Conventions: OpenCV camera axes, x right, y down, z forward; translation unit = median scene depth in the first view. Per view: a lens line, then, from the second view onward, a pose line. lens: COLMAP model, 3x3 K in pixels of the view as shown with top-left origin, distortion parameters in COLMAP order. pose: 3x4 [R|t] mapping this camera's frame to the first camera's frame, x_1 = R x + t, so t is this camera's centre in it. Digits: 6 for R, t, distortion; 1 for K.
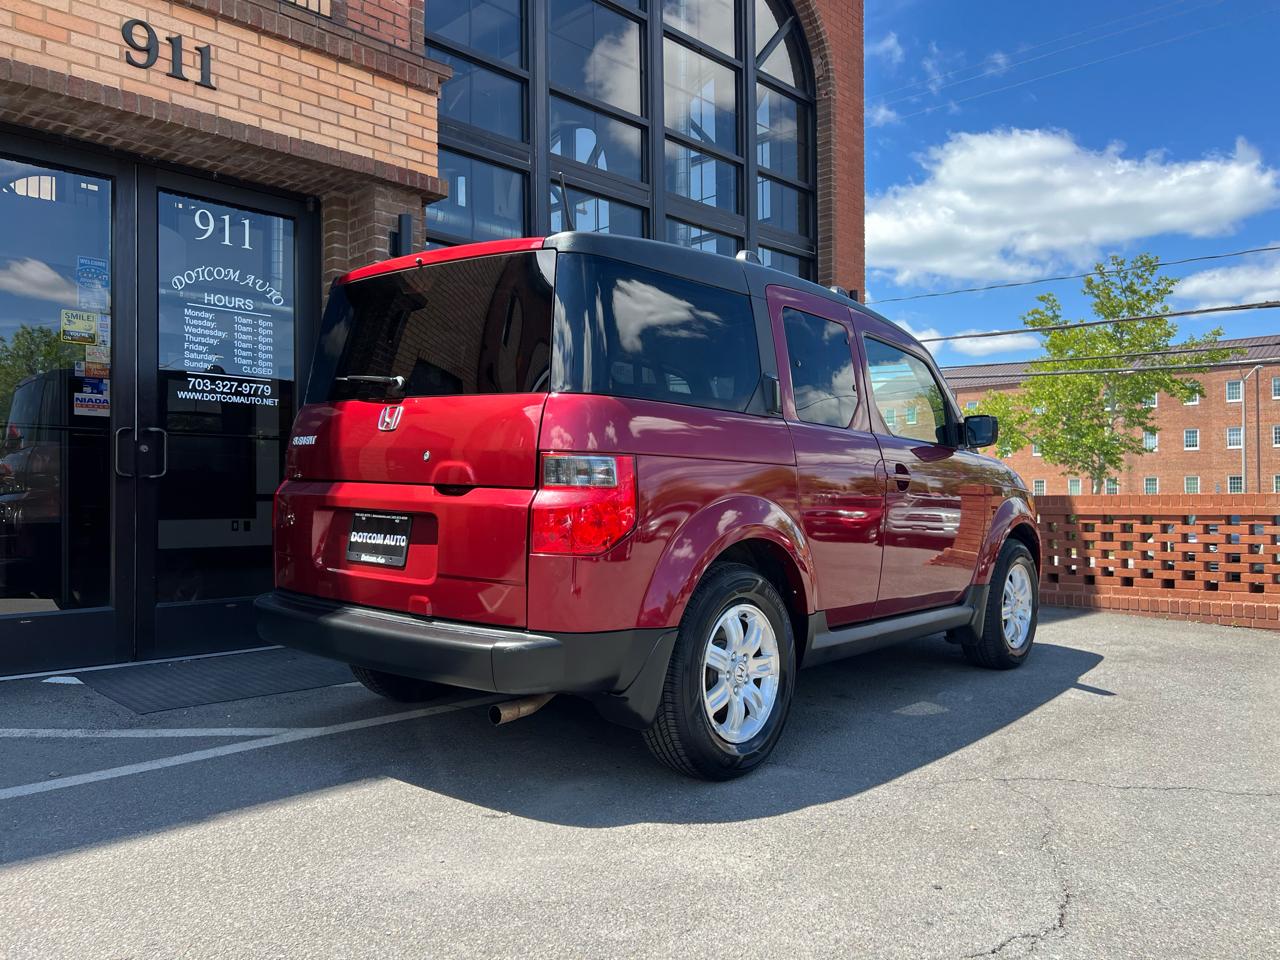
lens RADIAL K [[971.7, 0, 645.6], [0, 971.7, 481.0], [0, 0, 1]] dist [0.049130, -0.055474]
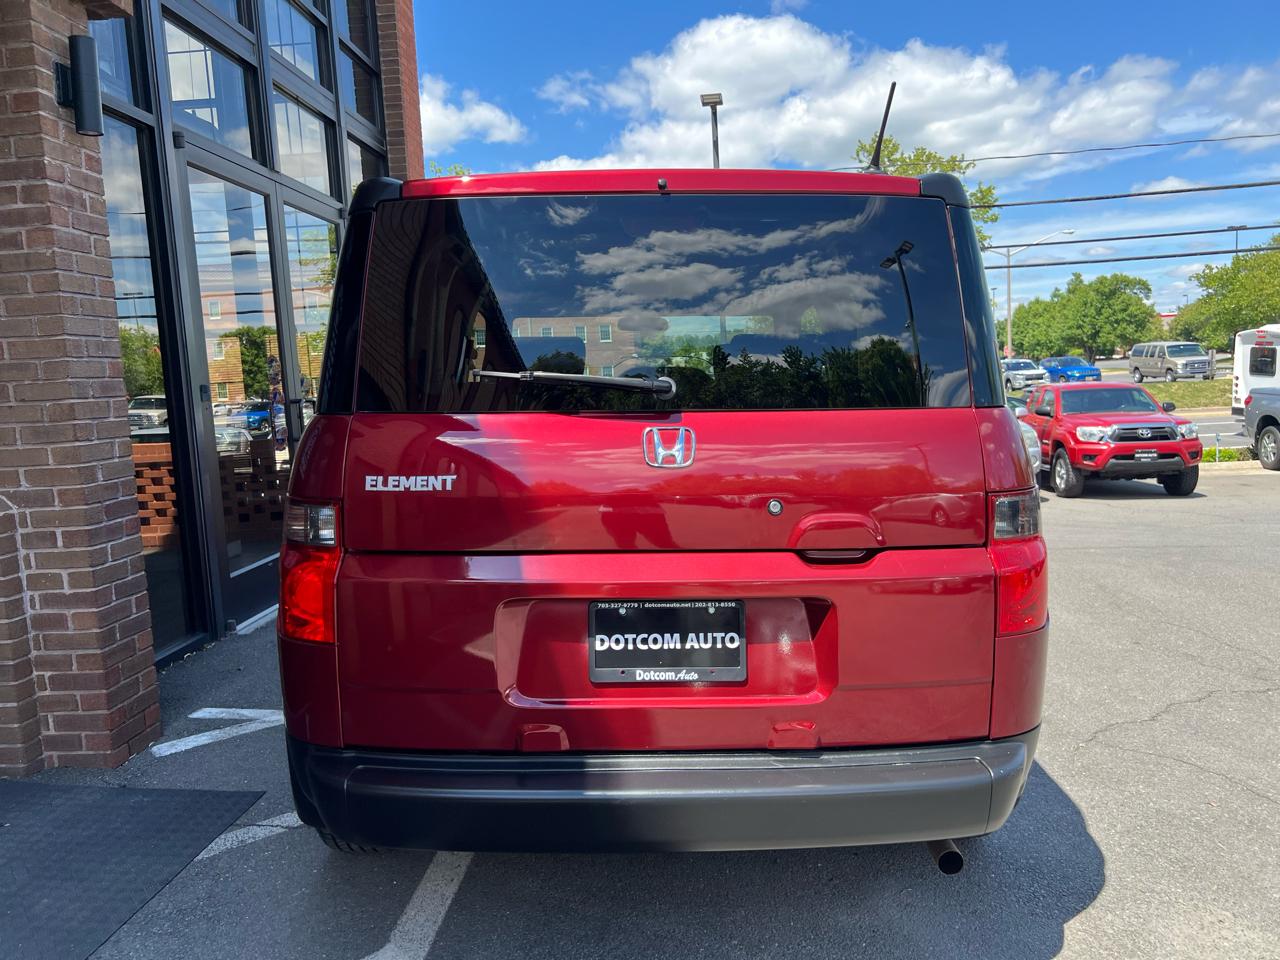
lens RADIAL K [[963.0, 0, 640.0], [0, 963.0, 480.0], [0, 0, 1]] dist [0.042533, -0.052565]
pose [[0.762204, -0.098086, 0.639863, -0.402772], [0.028261, 0.992553, 0.118487, -0.069921], [-0.646720, -0.072228, 0.759300, 0.331320]]
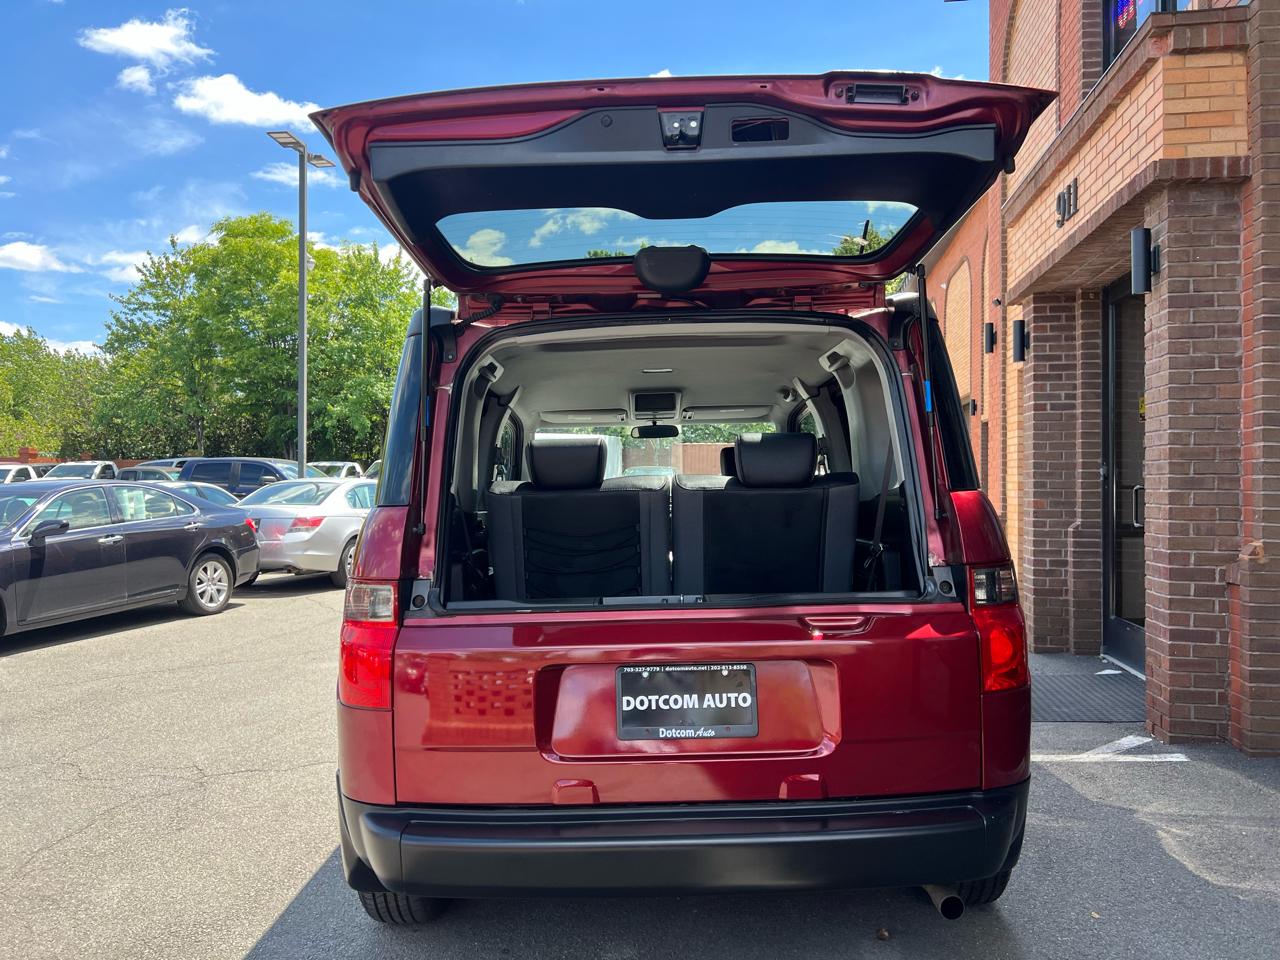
lens RADIAL K [[967.5, 0, 636.3], [0, 967.5, 473.5], [0, 0, 1]] dist [0.042269, -0.038816]
pose [[-0.824833, -0.002100, -0.565373, 0.623863], [0.015832, 0.999515, -0.026811, -0.043544], [0.565155, -0.031065, -0.824399, 1.498383]]
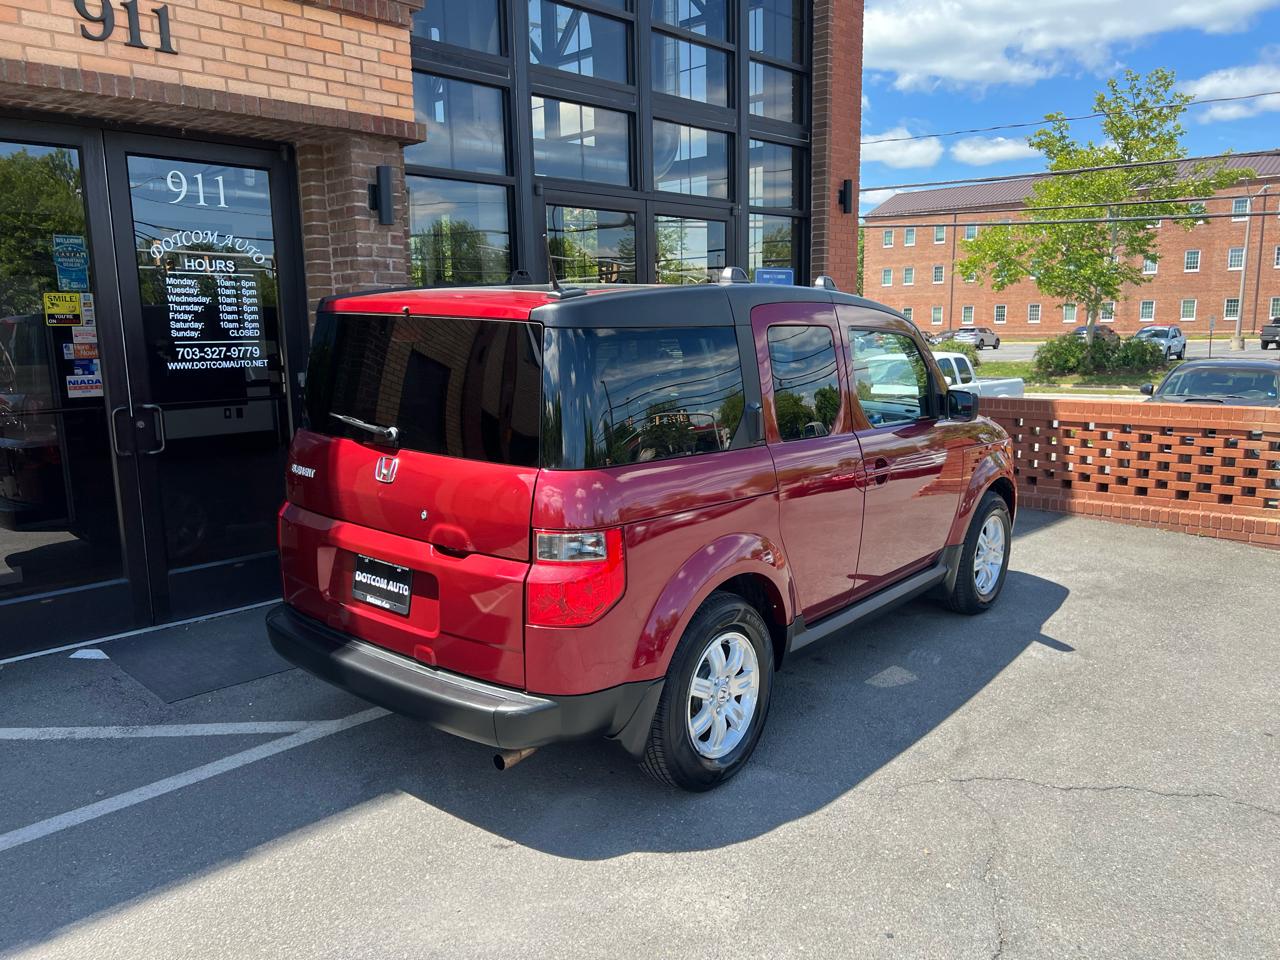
lens RADIAL K [[973.0, 0, 645.0], [0, 973.0, 484.0], [0, 0, 1]] dist [0.048728, -0.054504]
pose [[0.999913, -0.011199, 0.006982, 0.003425], [0.009714, 0.982671, 0.185104, -0.144240], [-0.008934, -0.185020, 0.982694, -0.015541]]
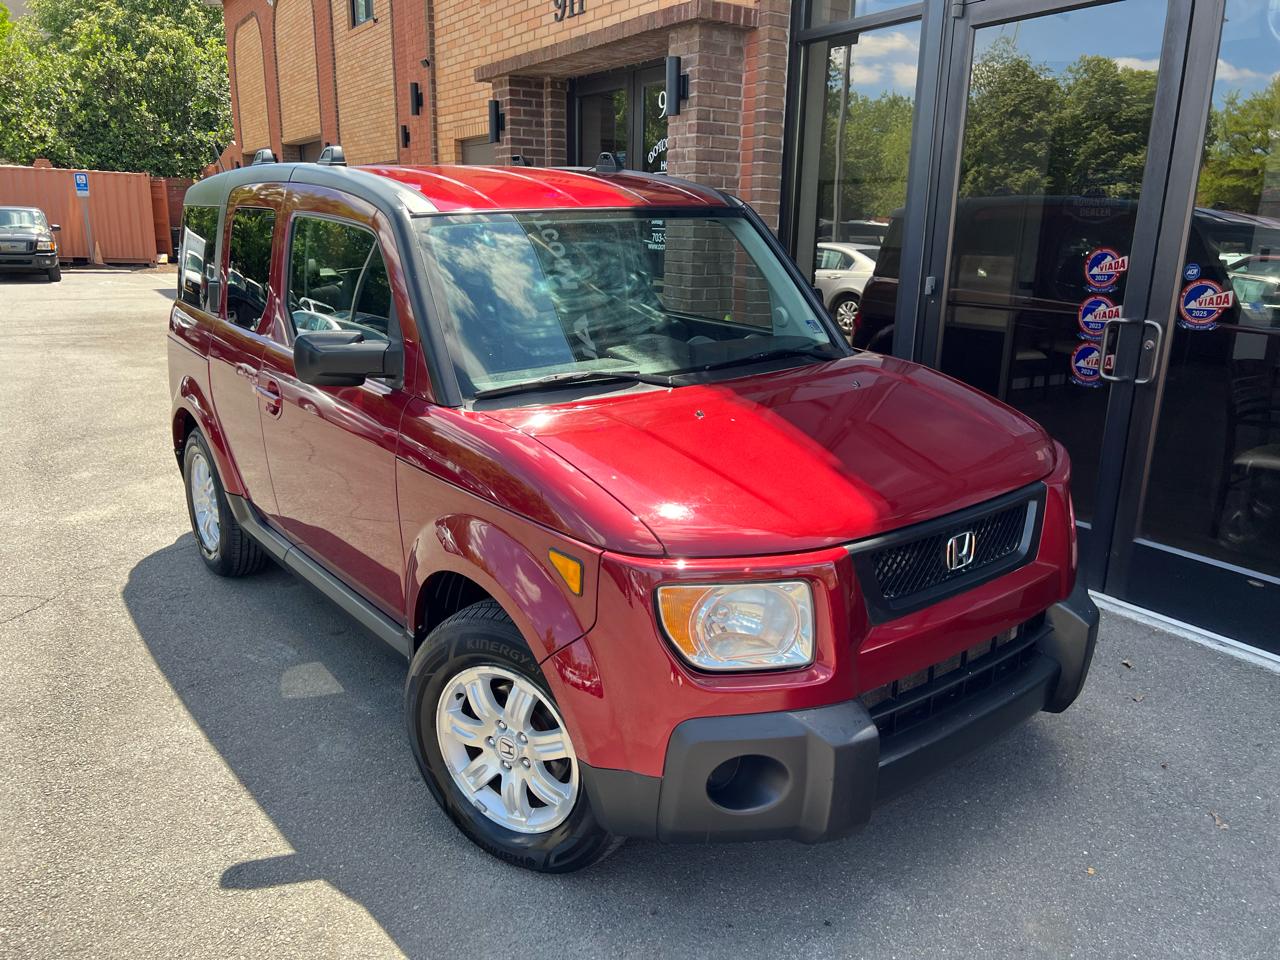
lens RADIAL K [[971.7, 0, 645.6], [0, 971.7, 481.0], [0, 0, 1]] dist [0.049130, -0.055474]
pose [[-0.248250, 0.249676, -0.935967, 0.835227], [0.003444, 0.966435, 0.256890, -0.113334], [0.968690, 0.060549, -0.240777, 1.281289]]
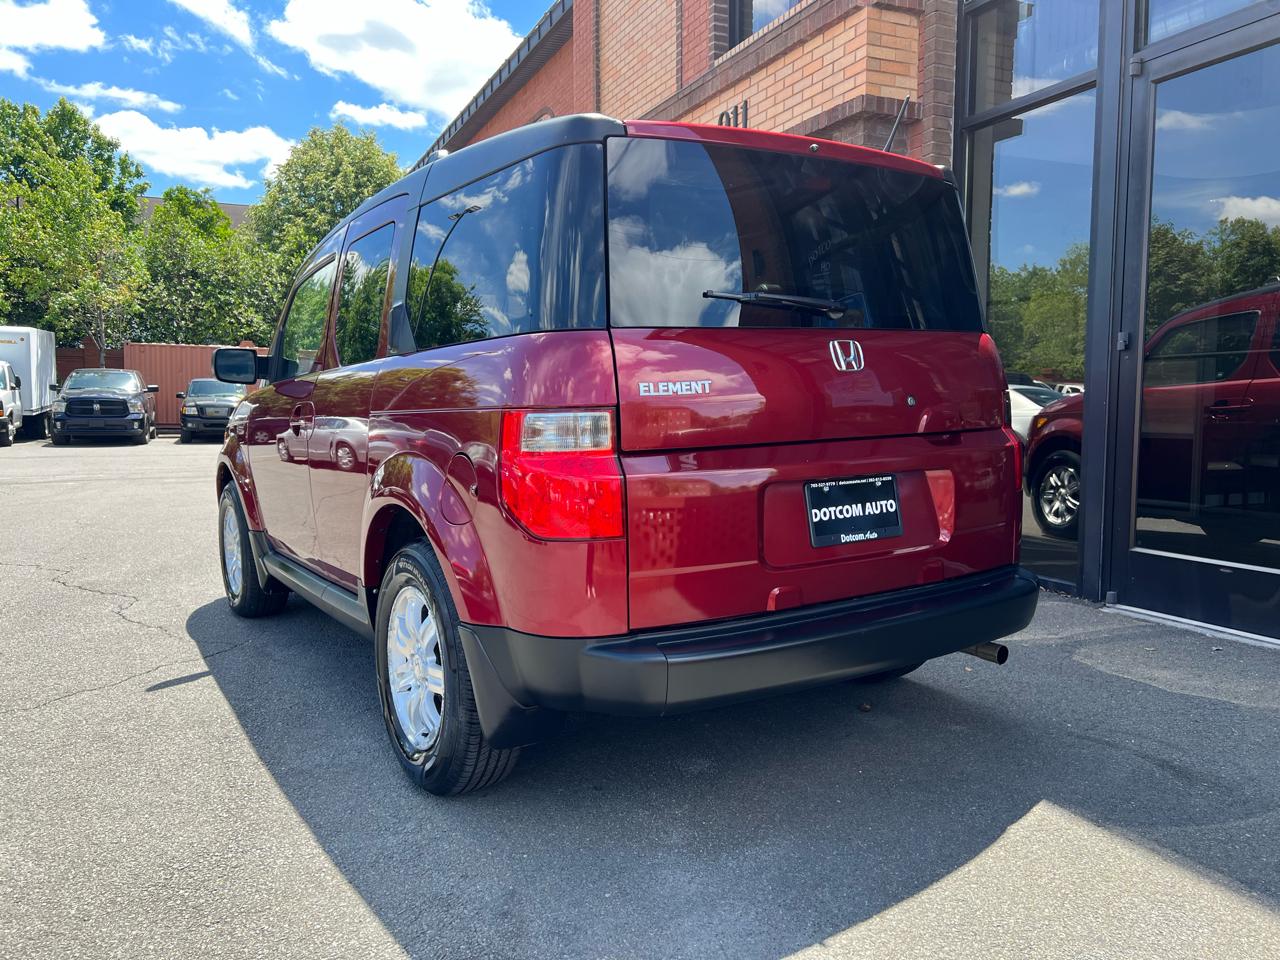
lens RADIAL K [[967.5, 0, 636.3], [0, 967.5, 473.5], [0, 0, 1]] dist [0.042269, -0.038816]
pose [[-0.388600, 0.074577, -0.918383, 0.840760], [0.021781, 0.997184, 0.071759, -0.010041], [0.921149, 0.007883, -0.389130, 1.248213]]
